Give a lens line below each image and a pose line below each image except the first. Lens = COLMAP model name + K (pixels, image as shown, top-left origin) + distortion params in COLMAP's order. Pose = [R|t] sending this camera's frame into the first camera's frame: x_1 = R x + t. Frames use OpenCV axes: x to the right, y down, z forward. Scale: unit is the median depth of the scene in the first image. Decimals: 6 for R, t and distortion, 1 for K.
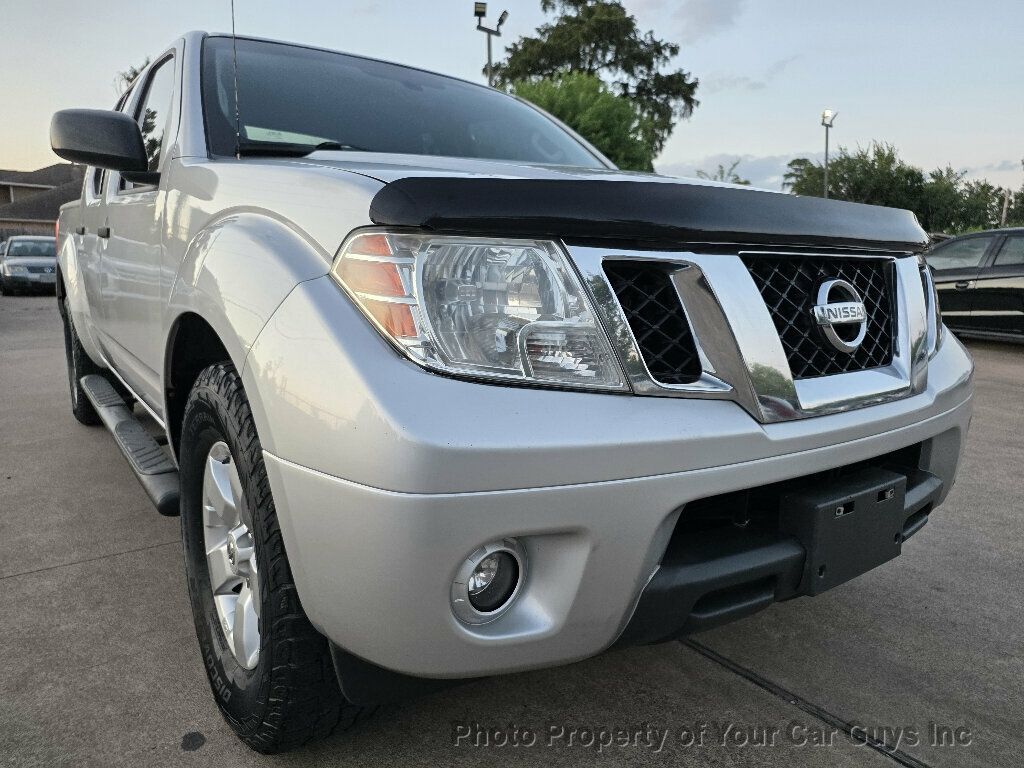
lens RADIAL K [[684.0, 0, 524.8], [0, 684.0, 363.3], [0, 0, 1]] dist [0.054042, -0.023679]
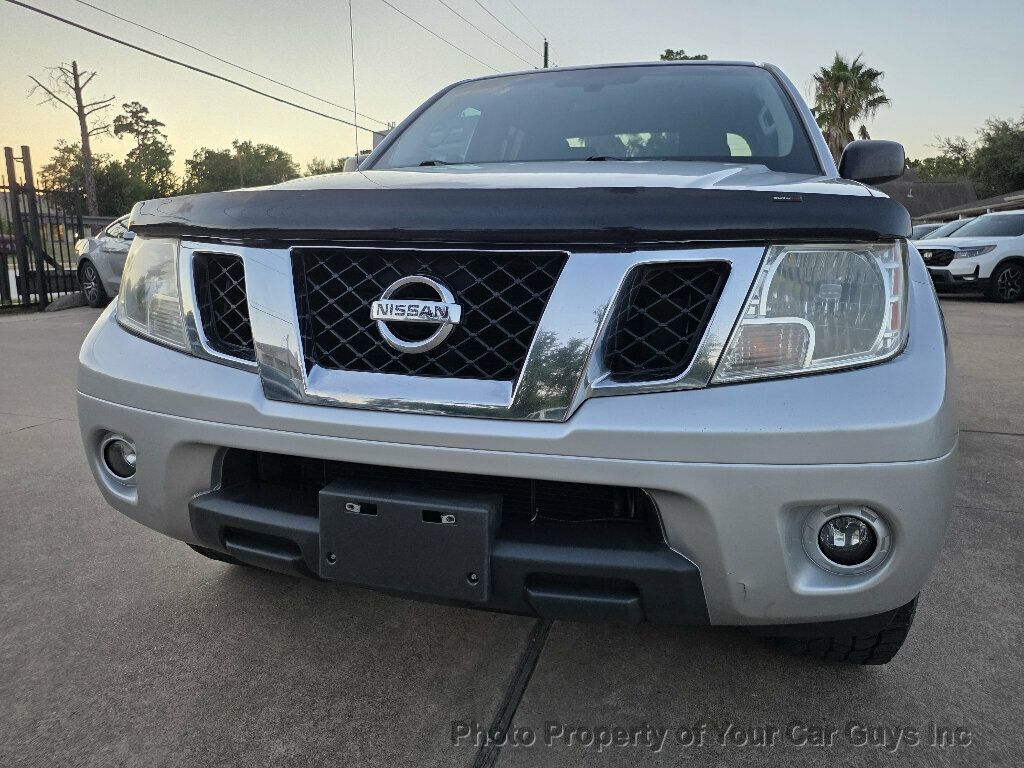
lens RADIAL K [[684.0, 0, 524.8], [0, 684.0, 363.3], [0, 0, 1]] dist [0.054042, -0.023679]
pose [[0.604477, 0.121396, -0.787319, 1.347800], [-0.113551, 0.991359, 0.065677, -0.084159], [0.788488, 0.049701, 0.613038, 0.571246]]
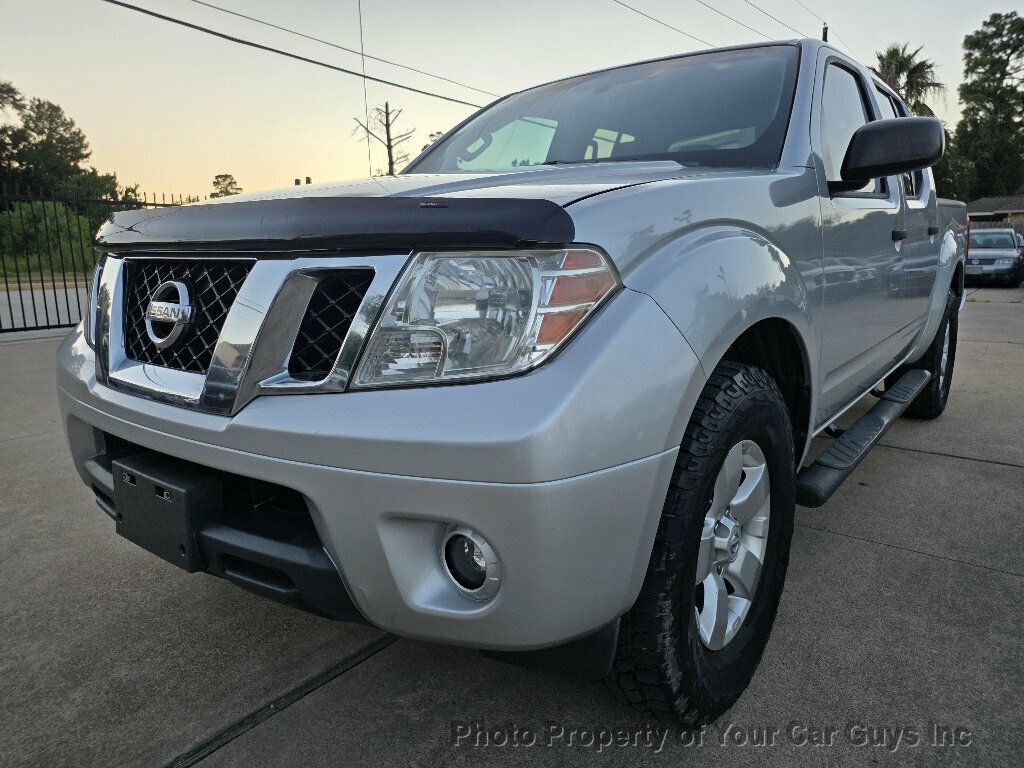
lens RADIAL K [[684.0, 0, 524.8], [0, 684.0, 363.3], [0, 0, 1]] dist [0.054042, -0.023679]
pose [[0.266929, 0.134971, -0.954218, 1.725804], [-0.128857, 0.986252, 0.103457, -0.185494], [0.955063, 0.095342, 0.280652, 1.289258]]
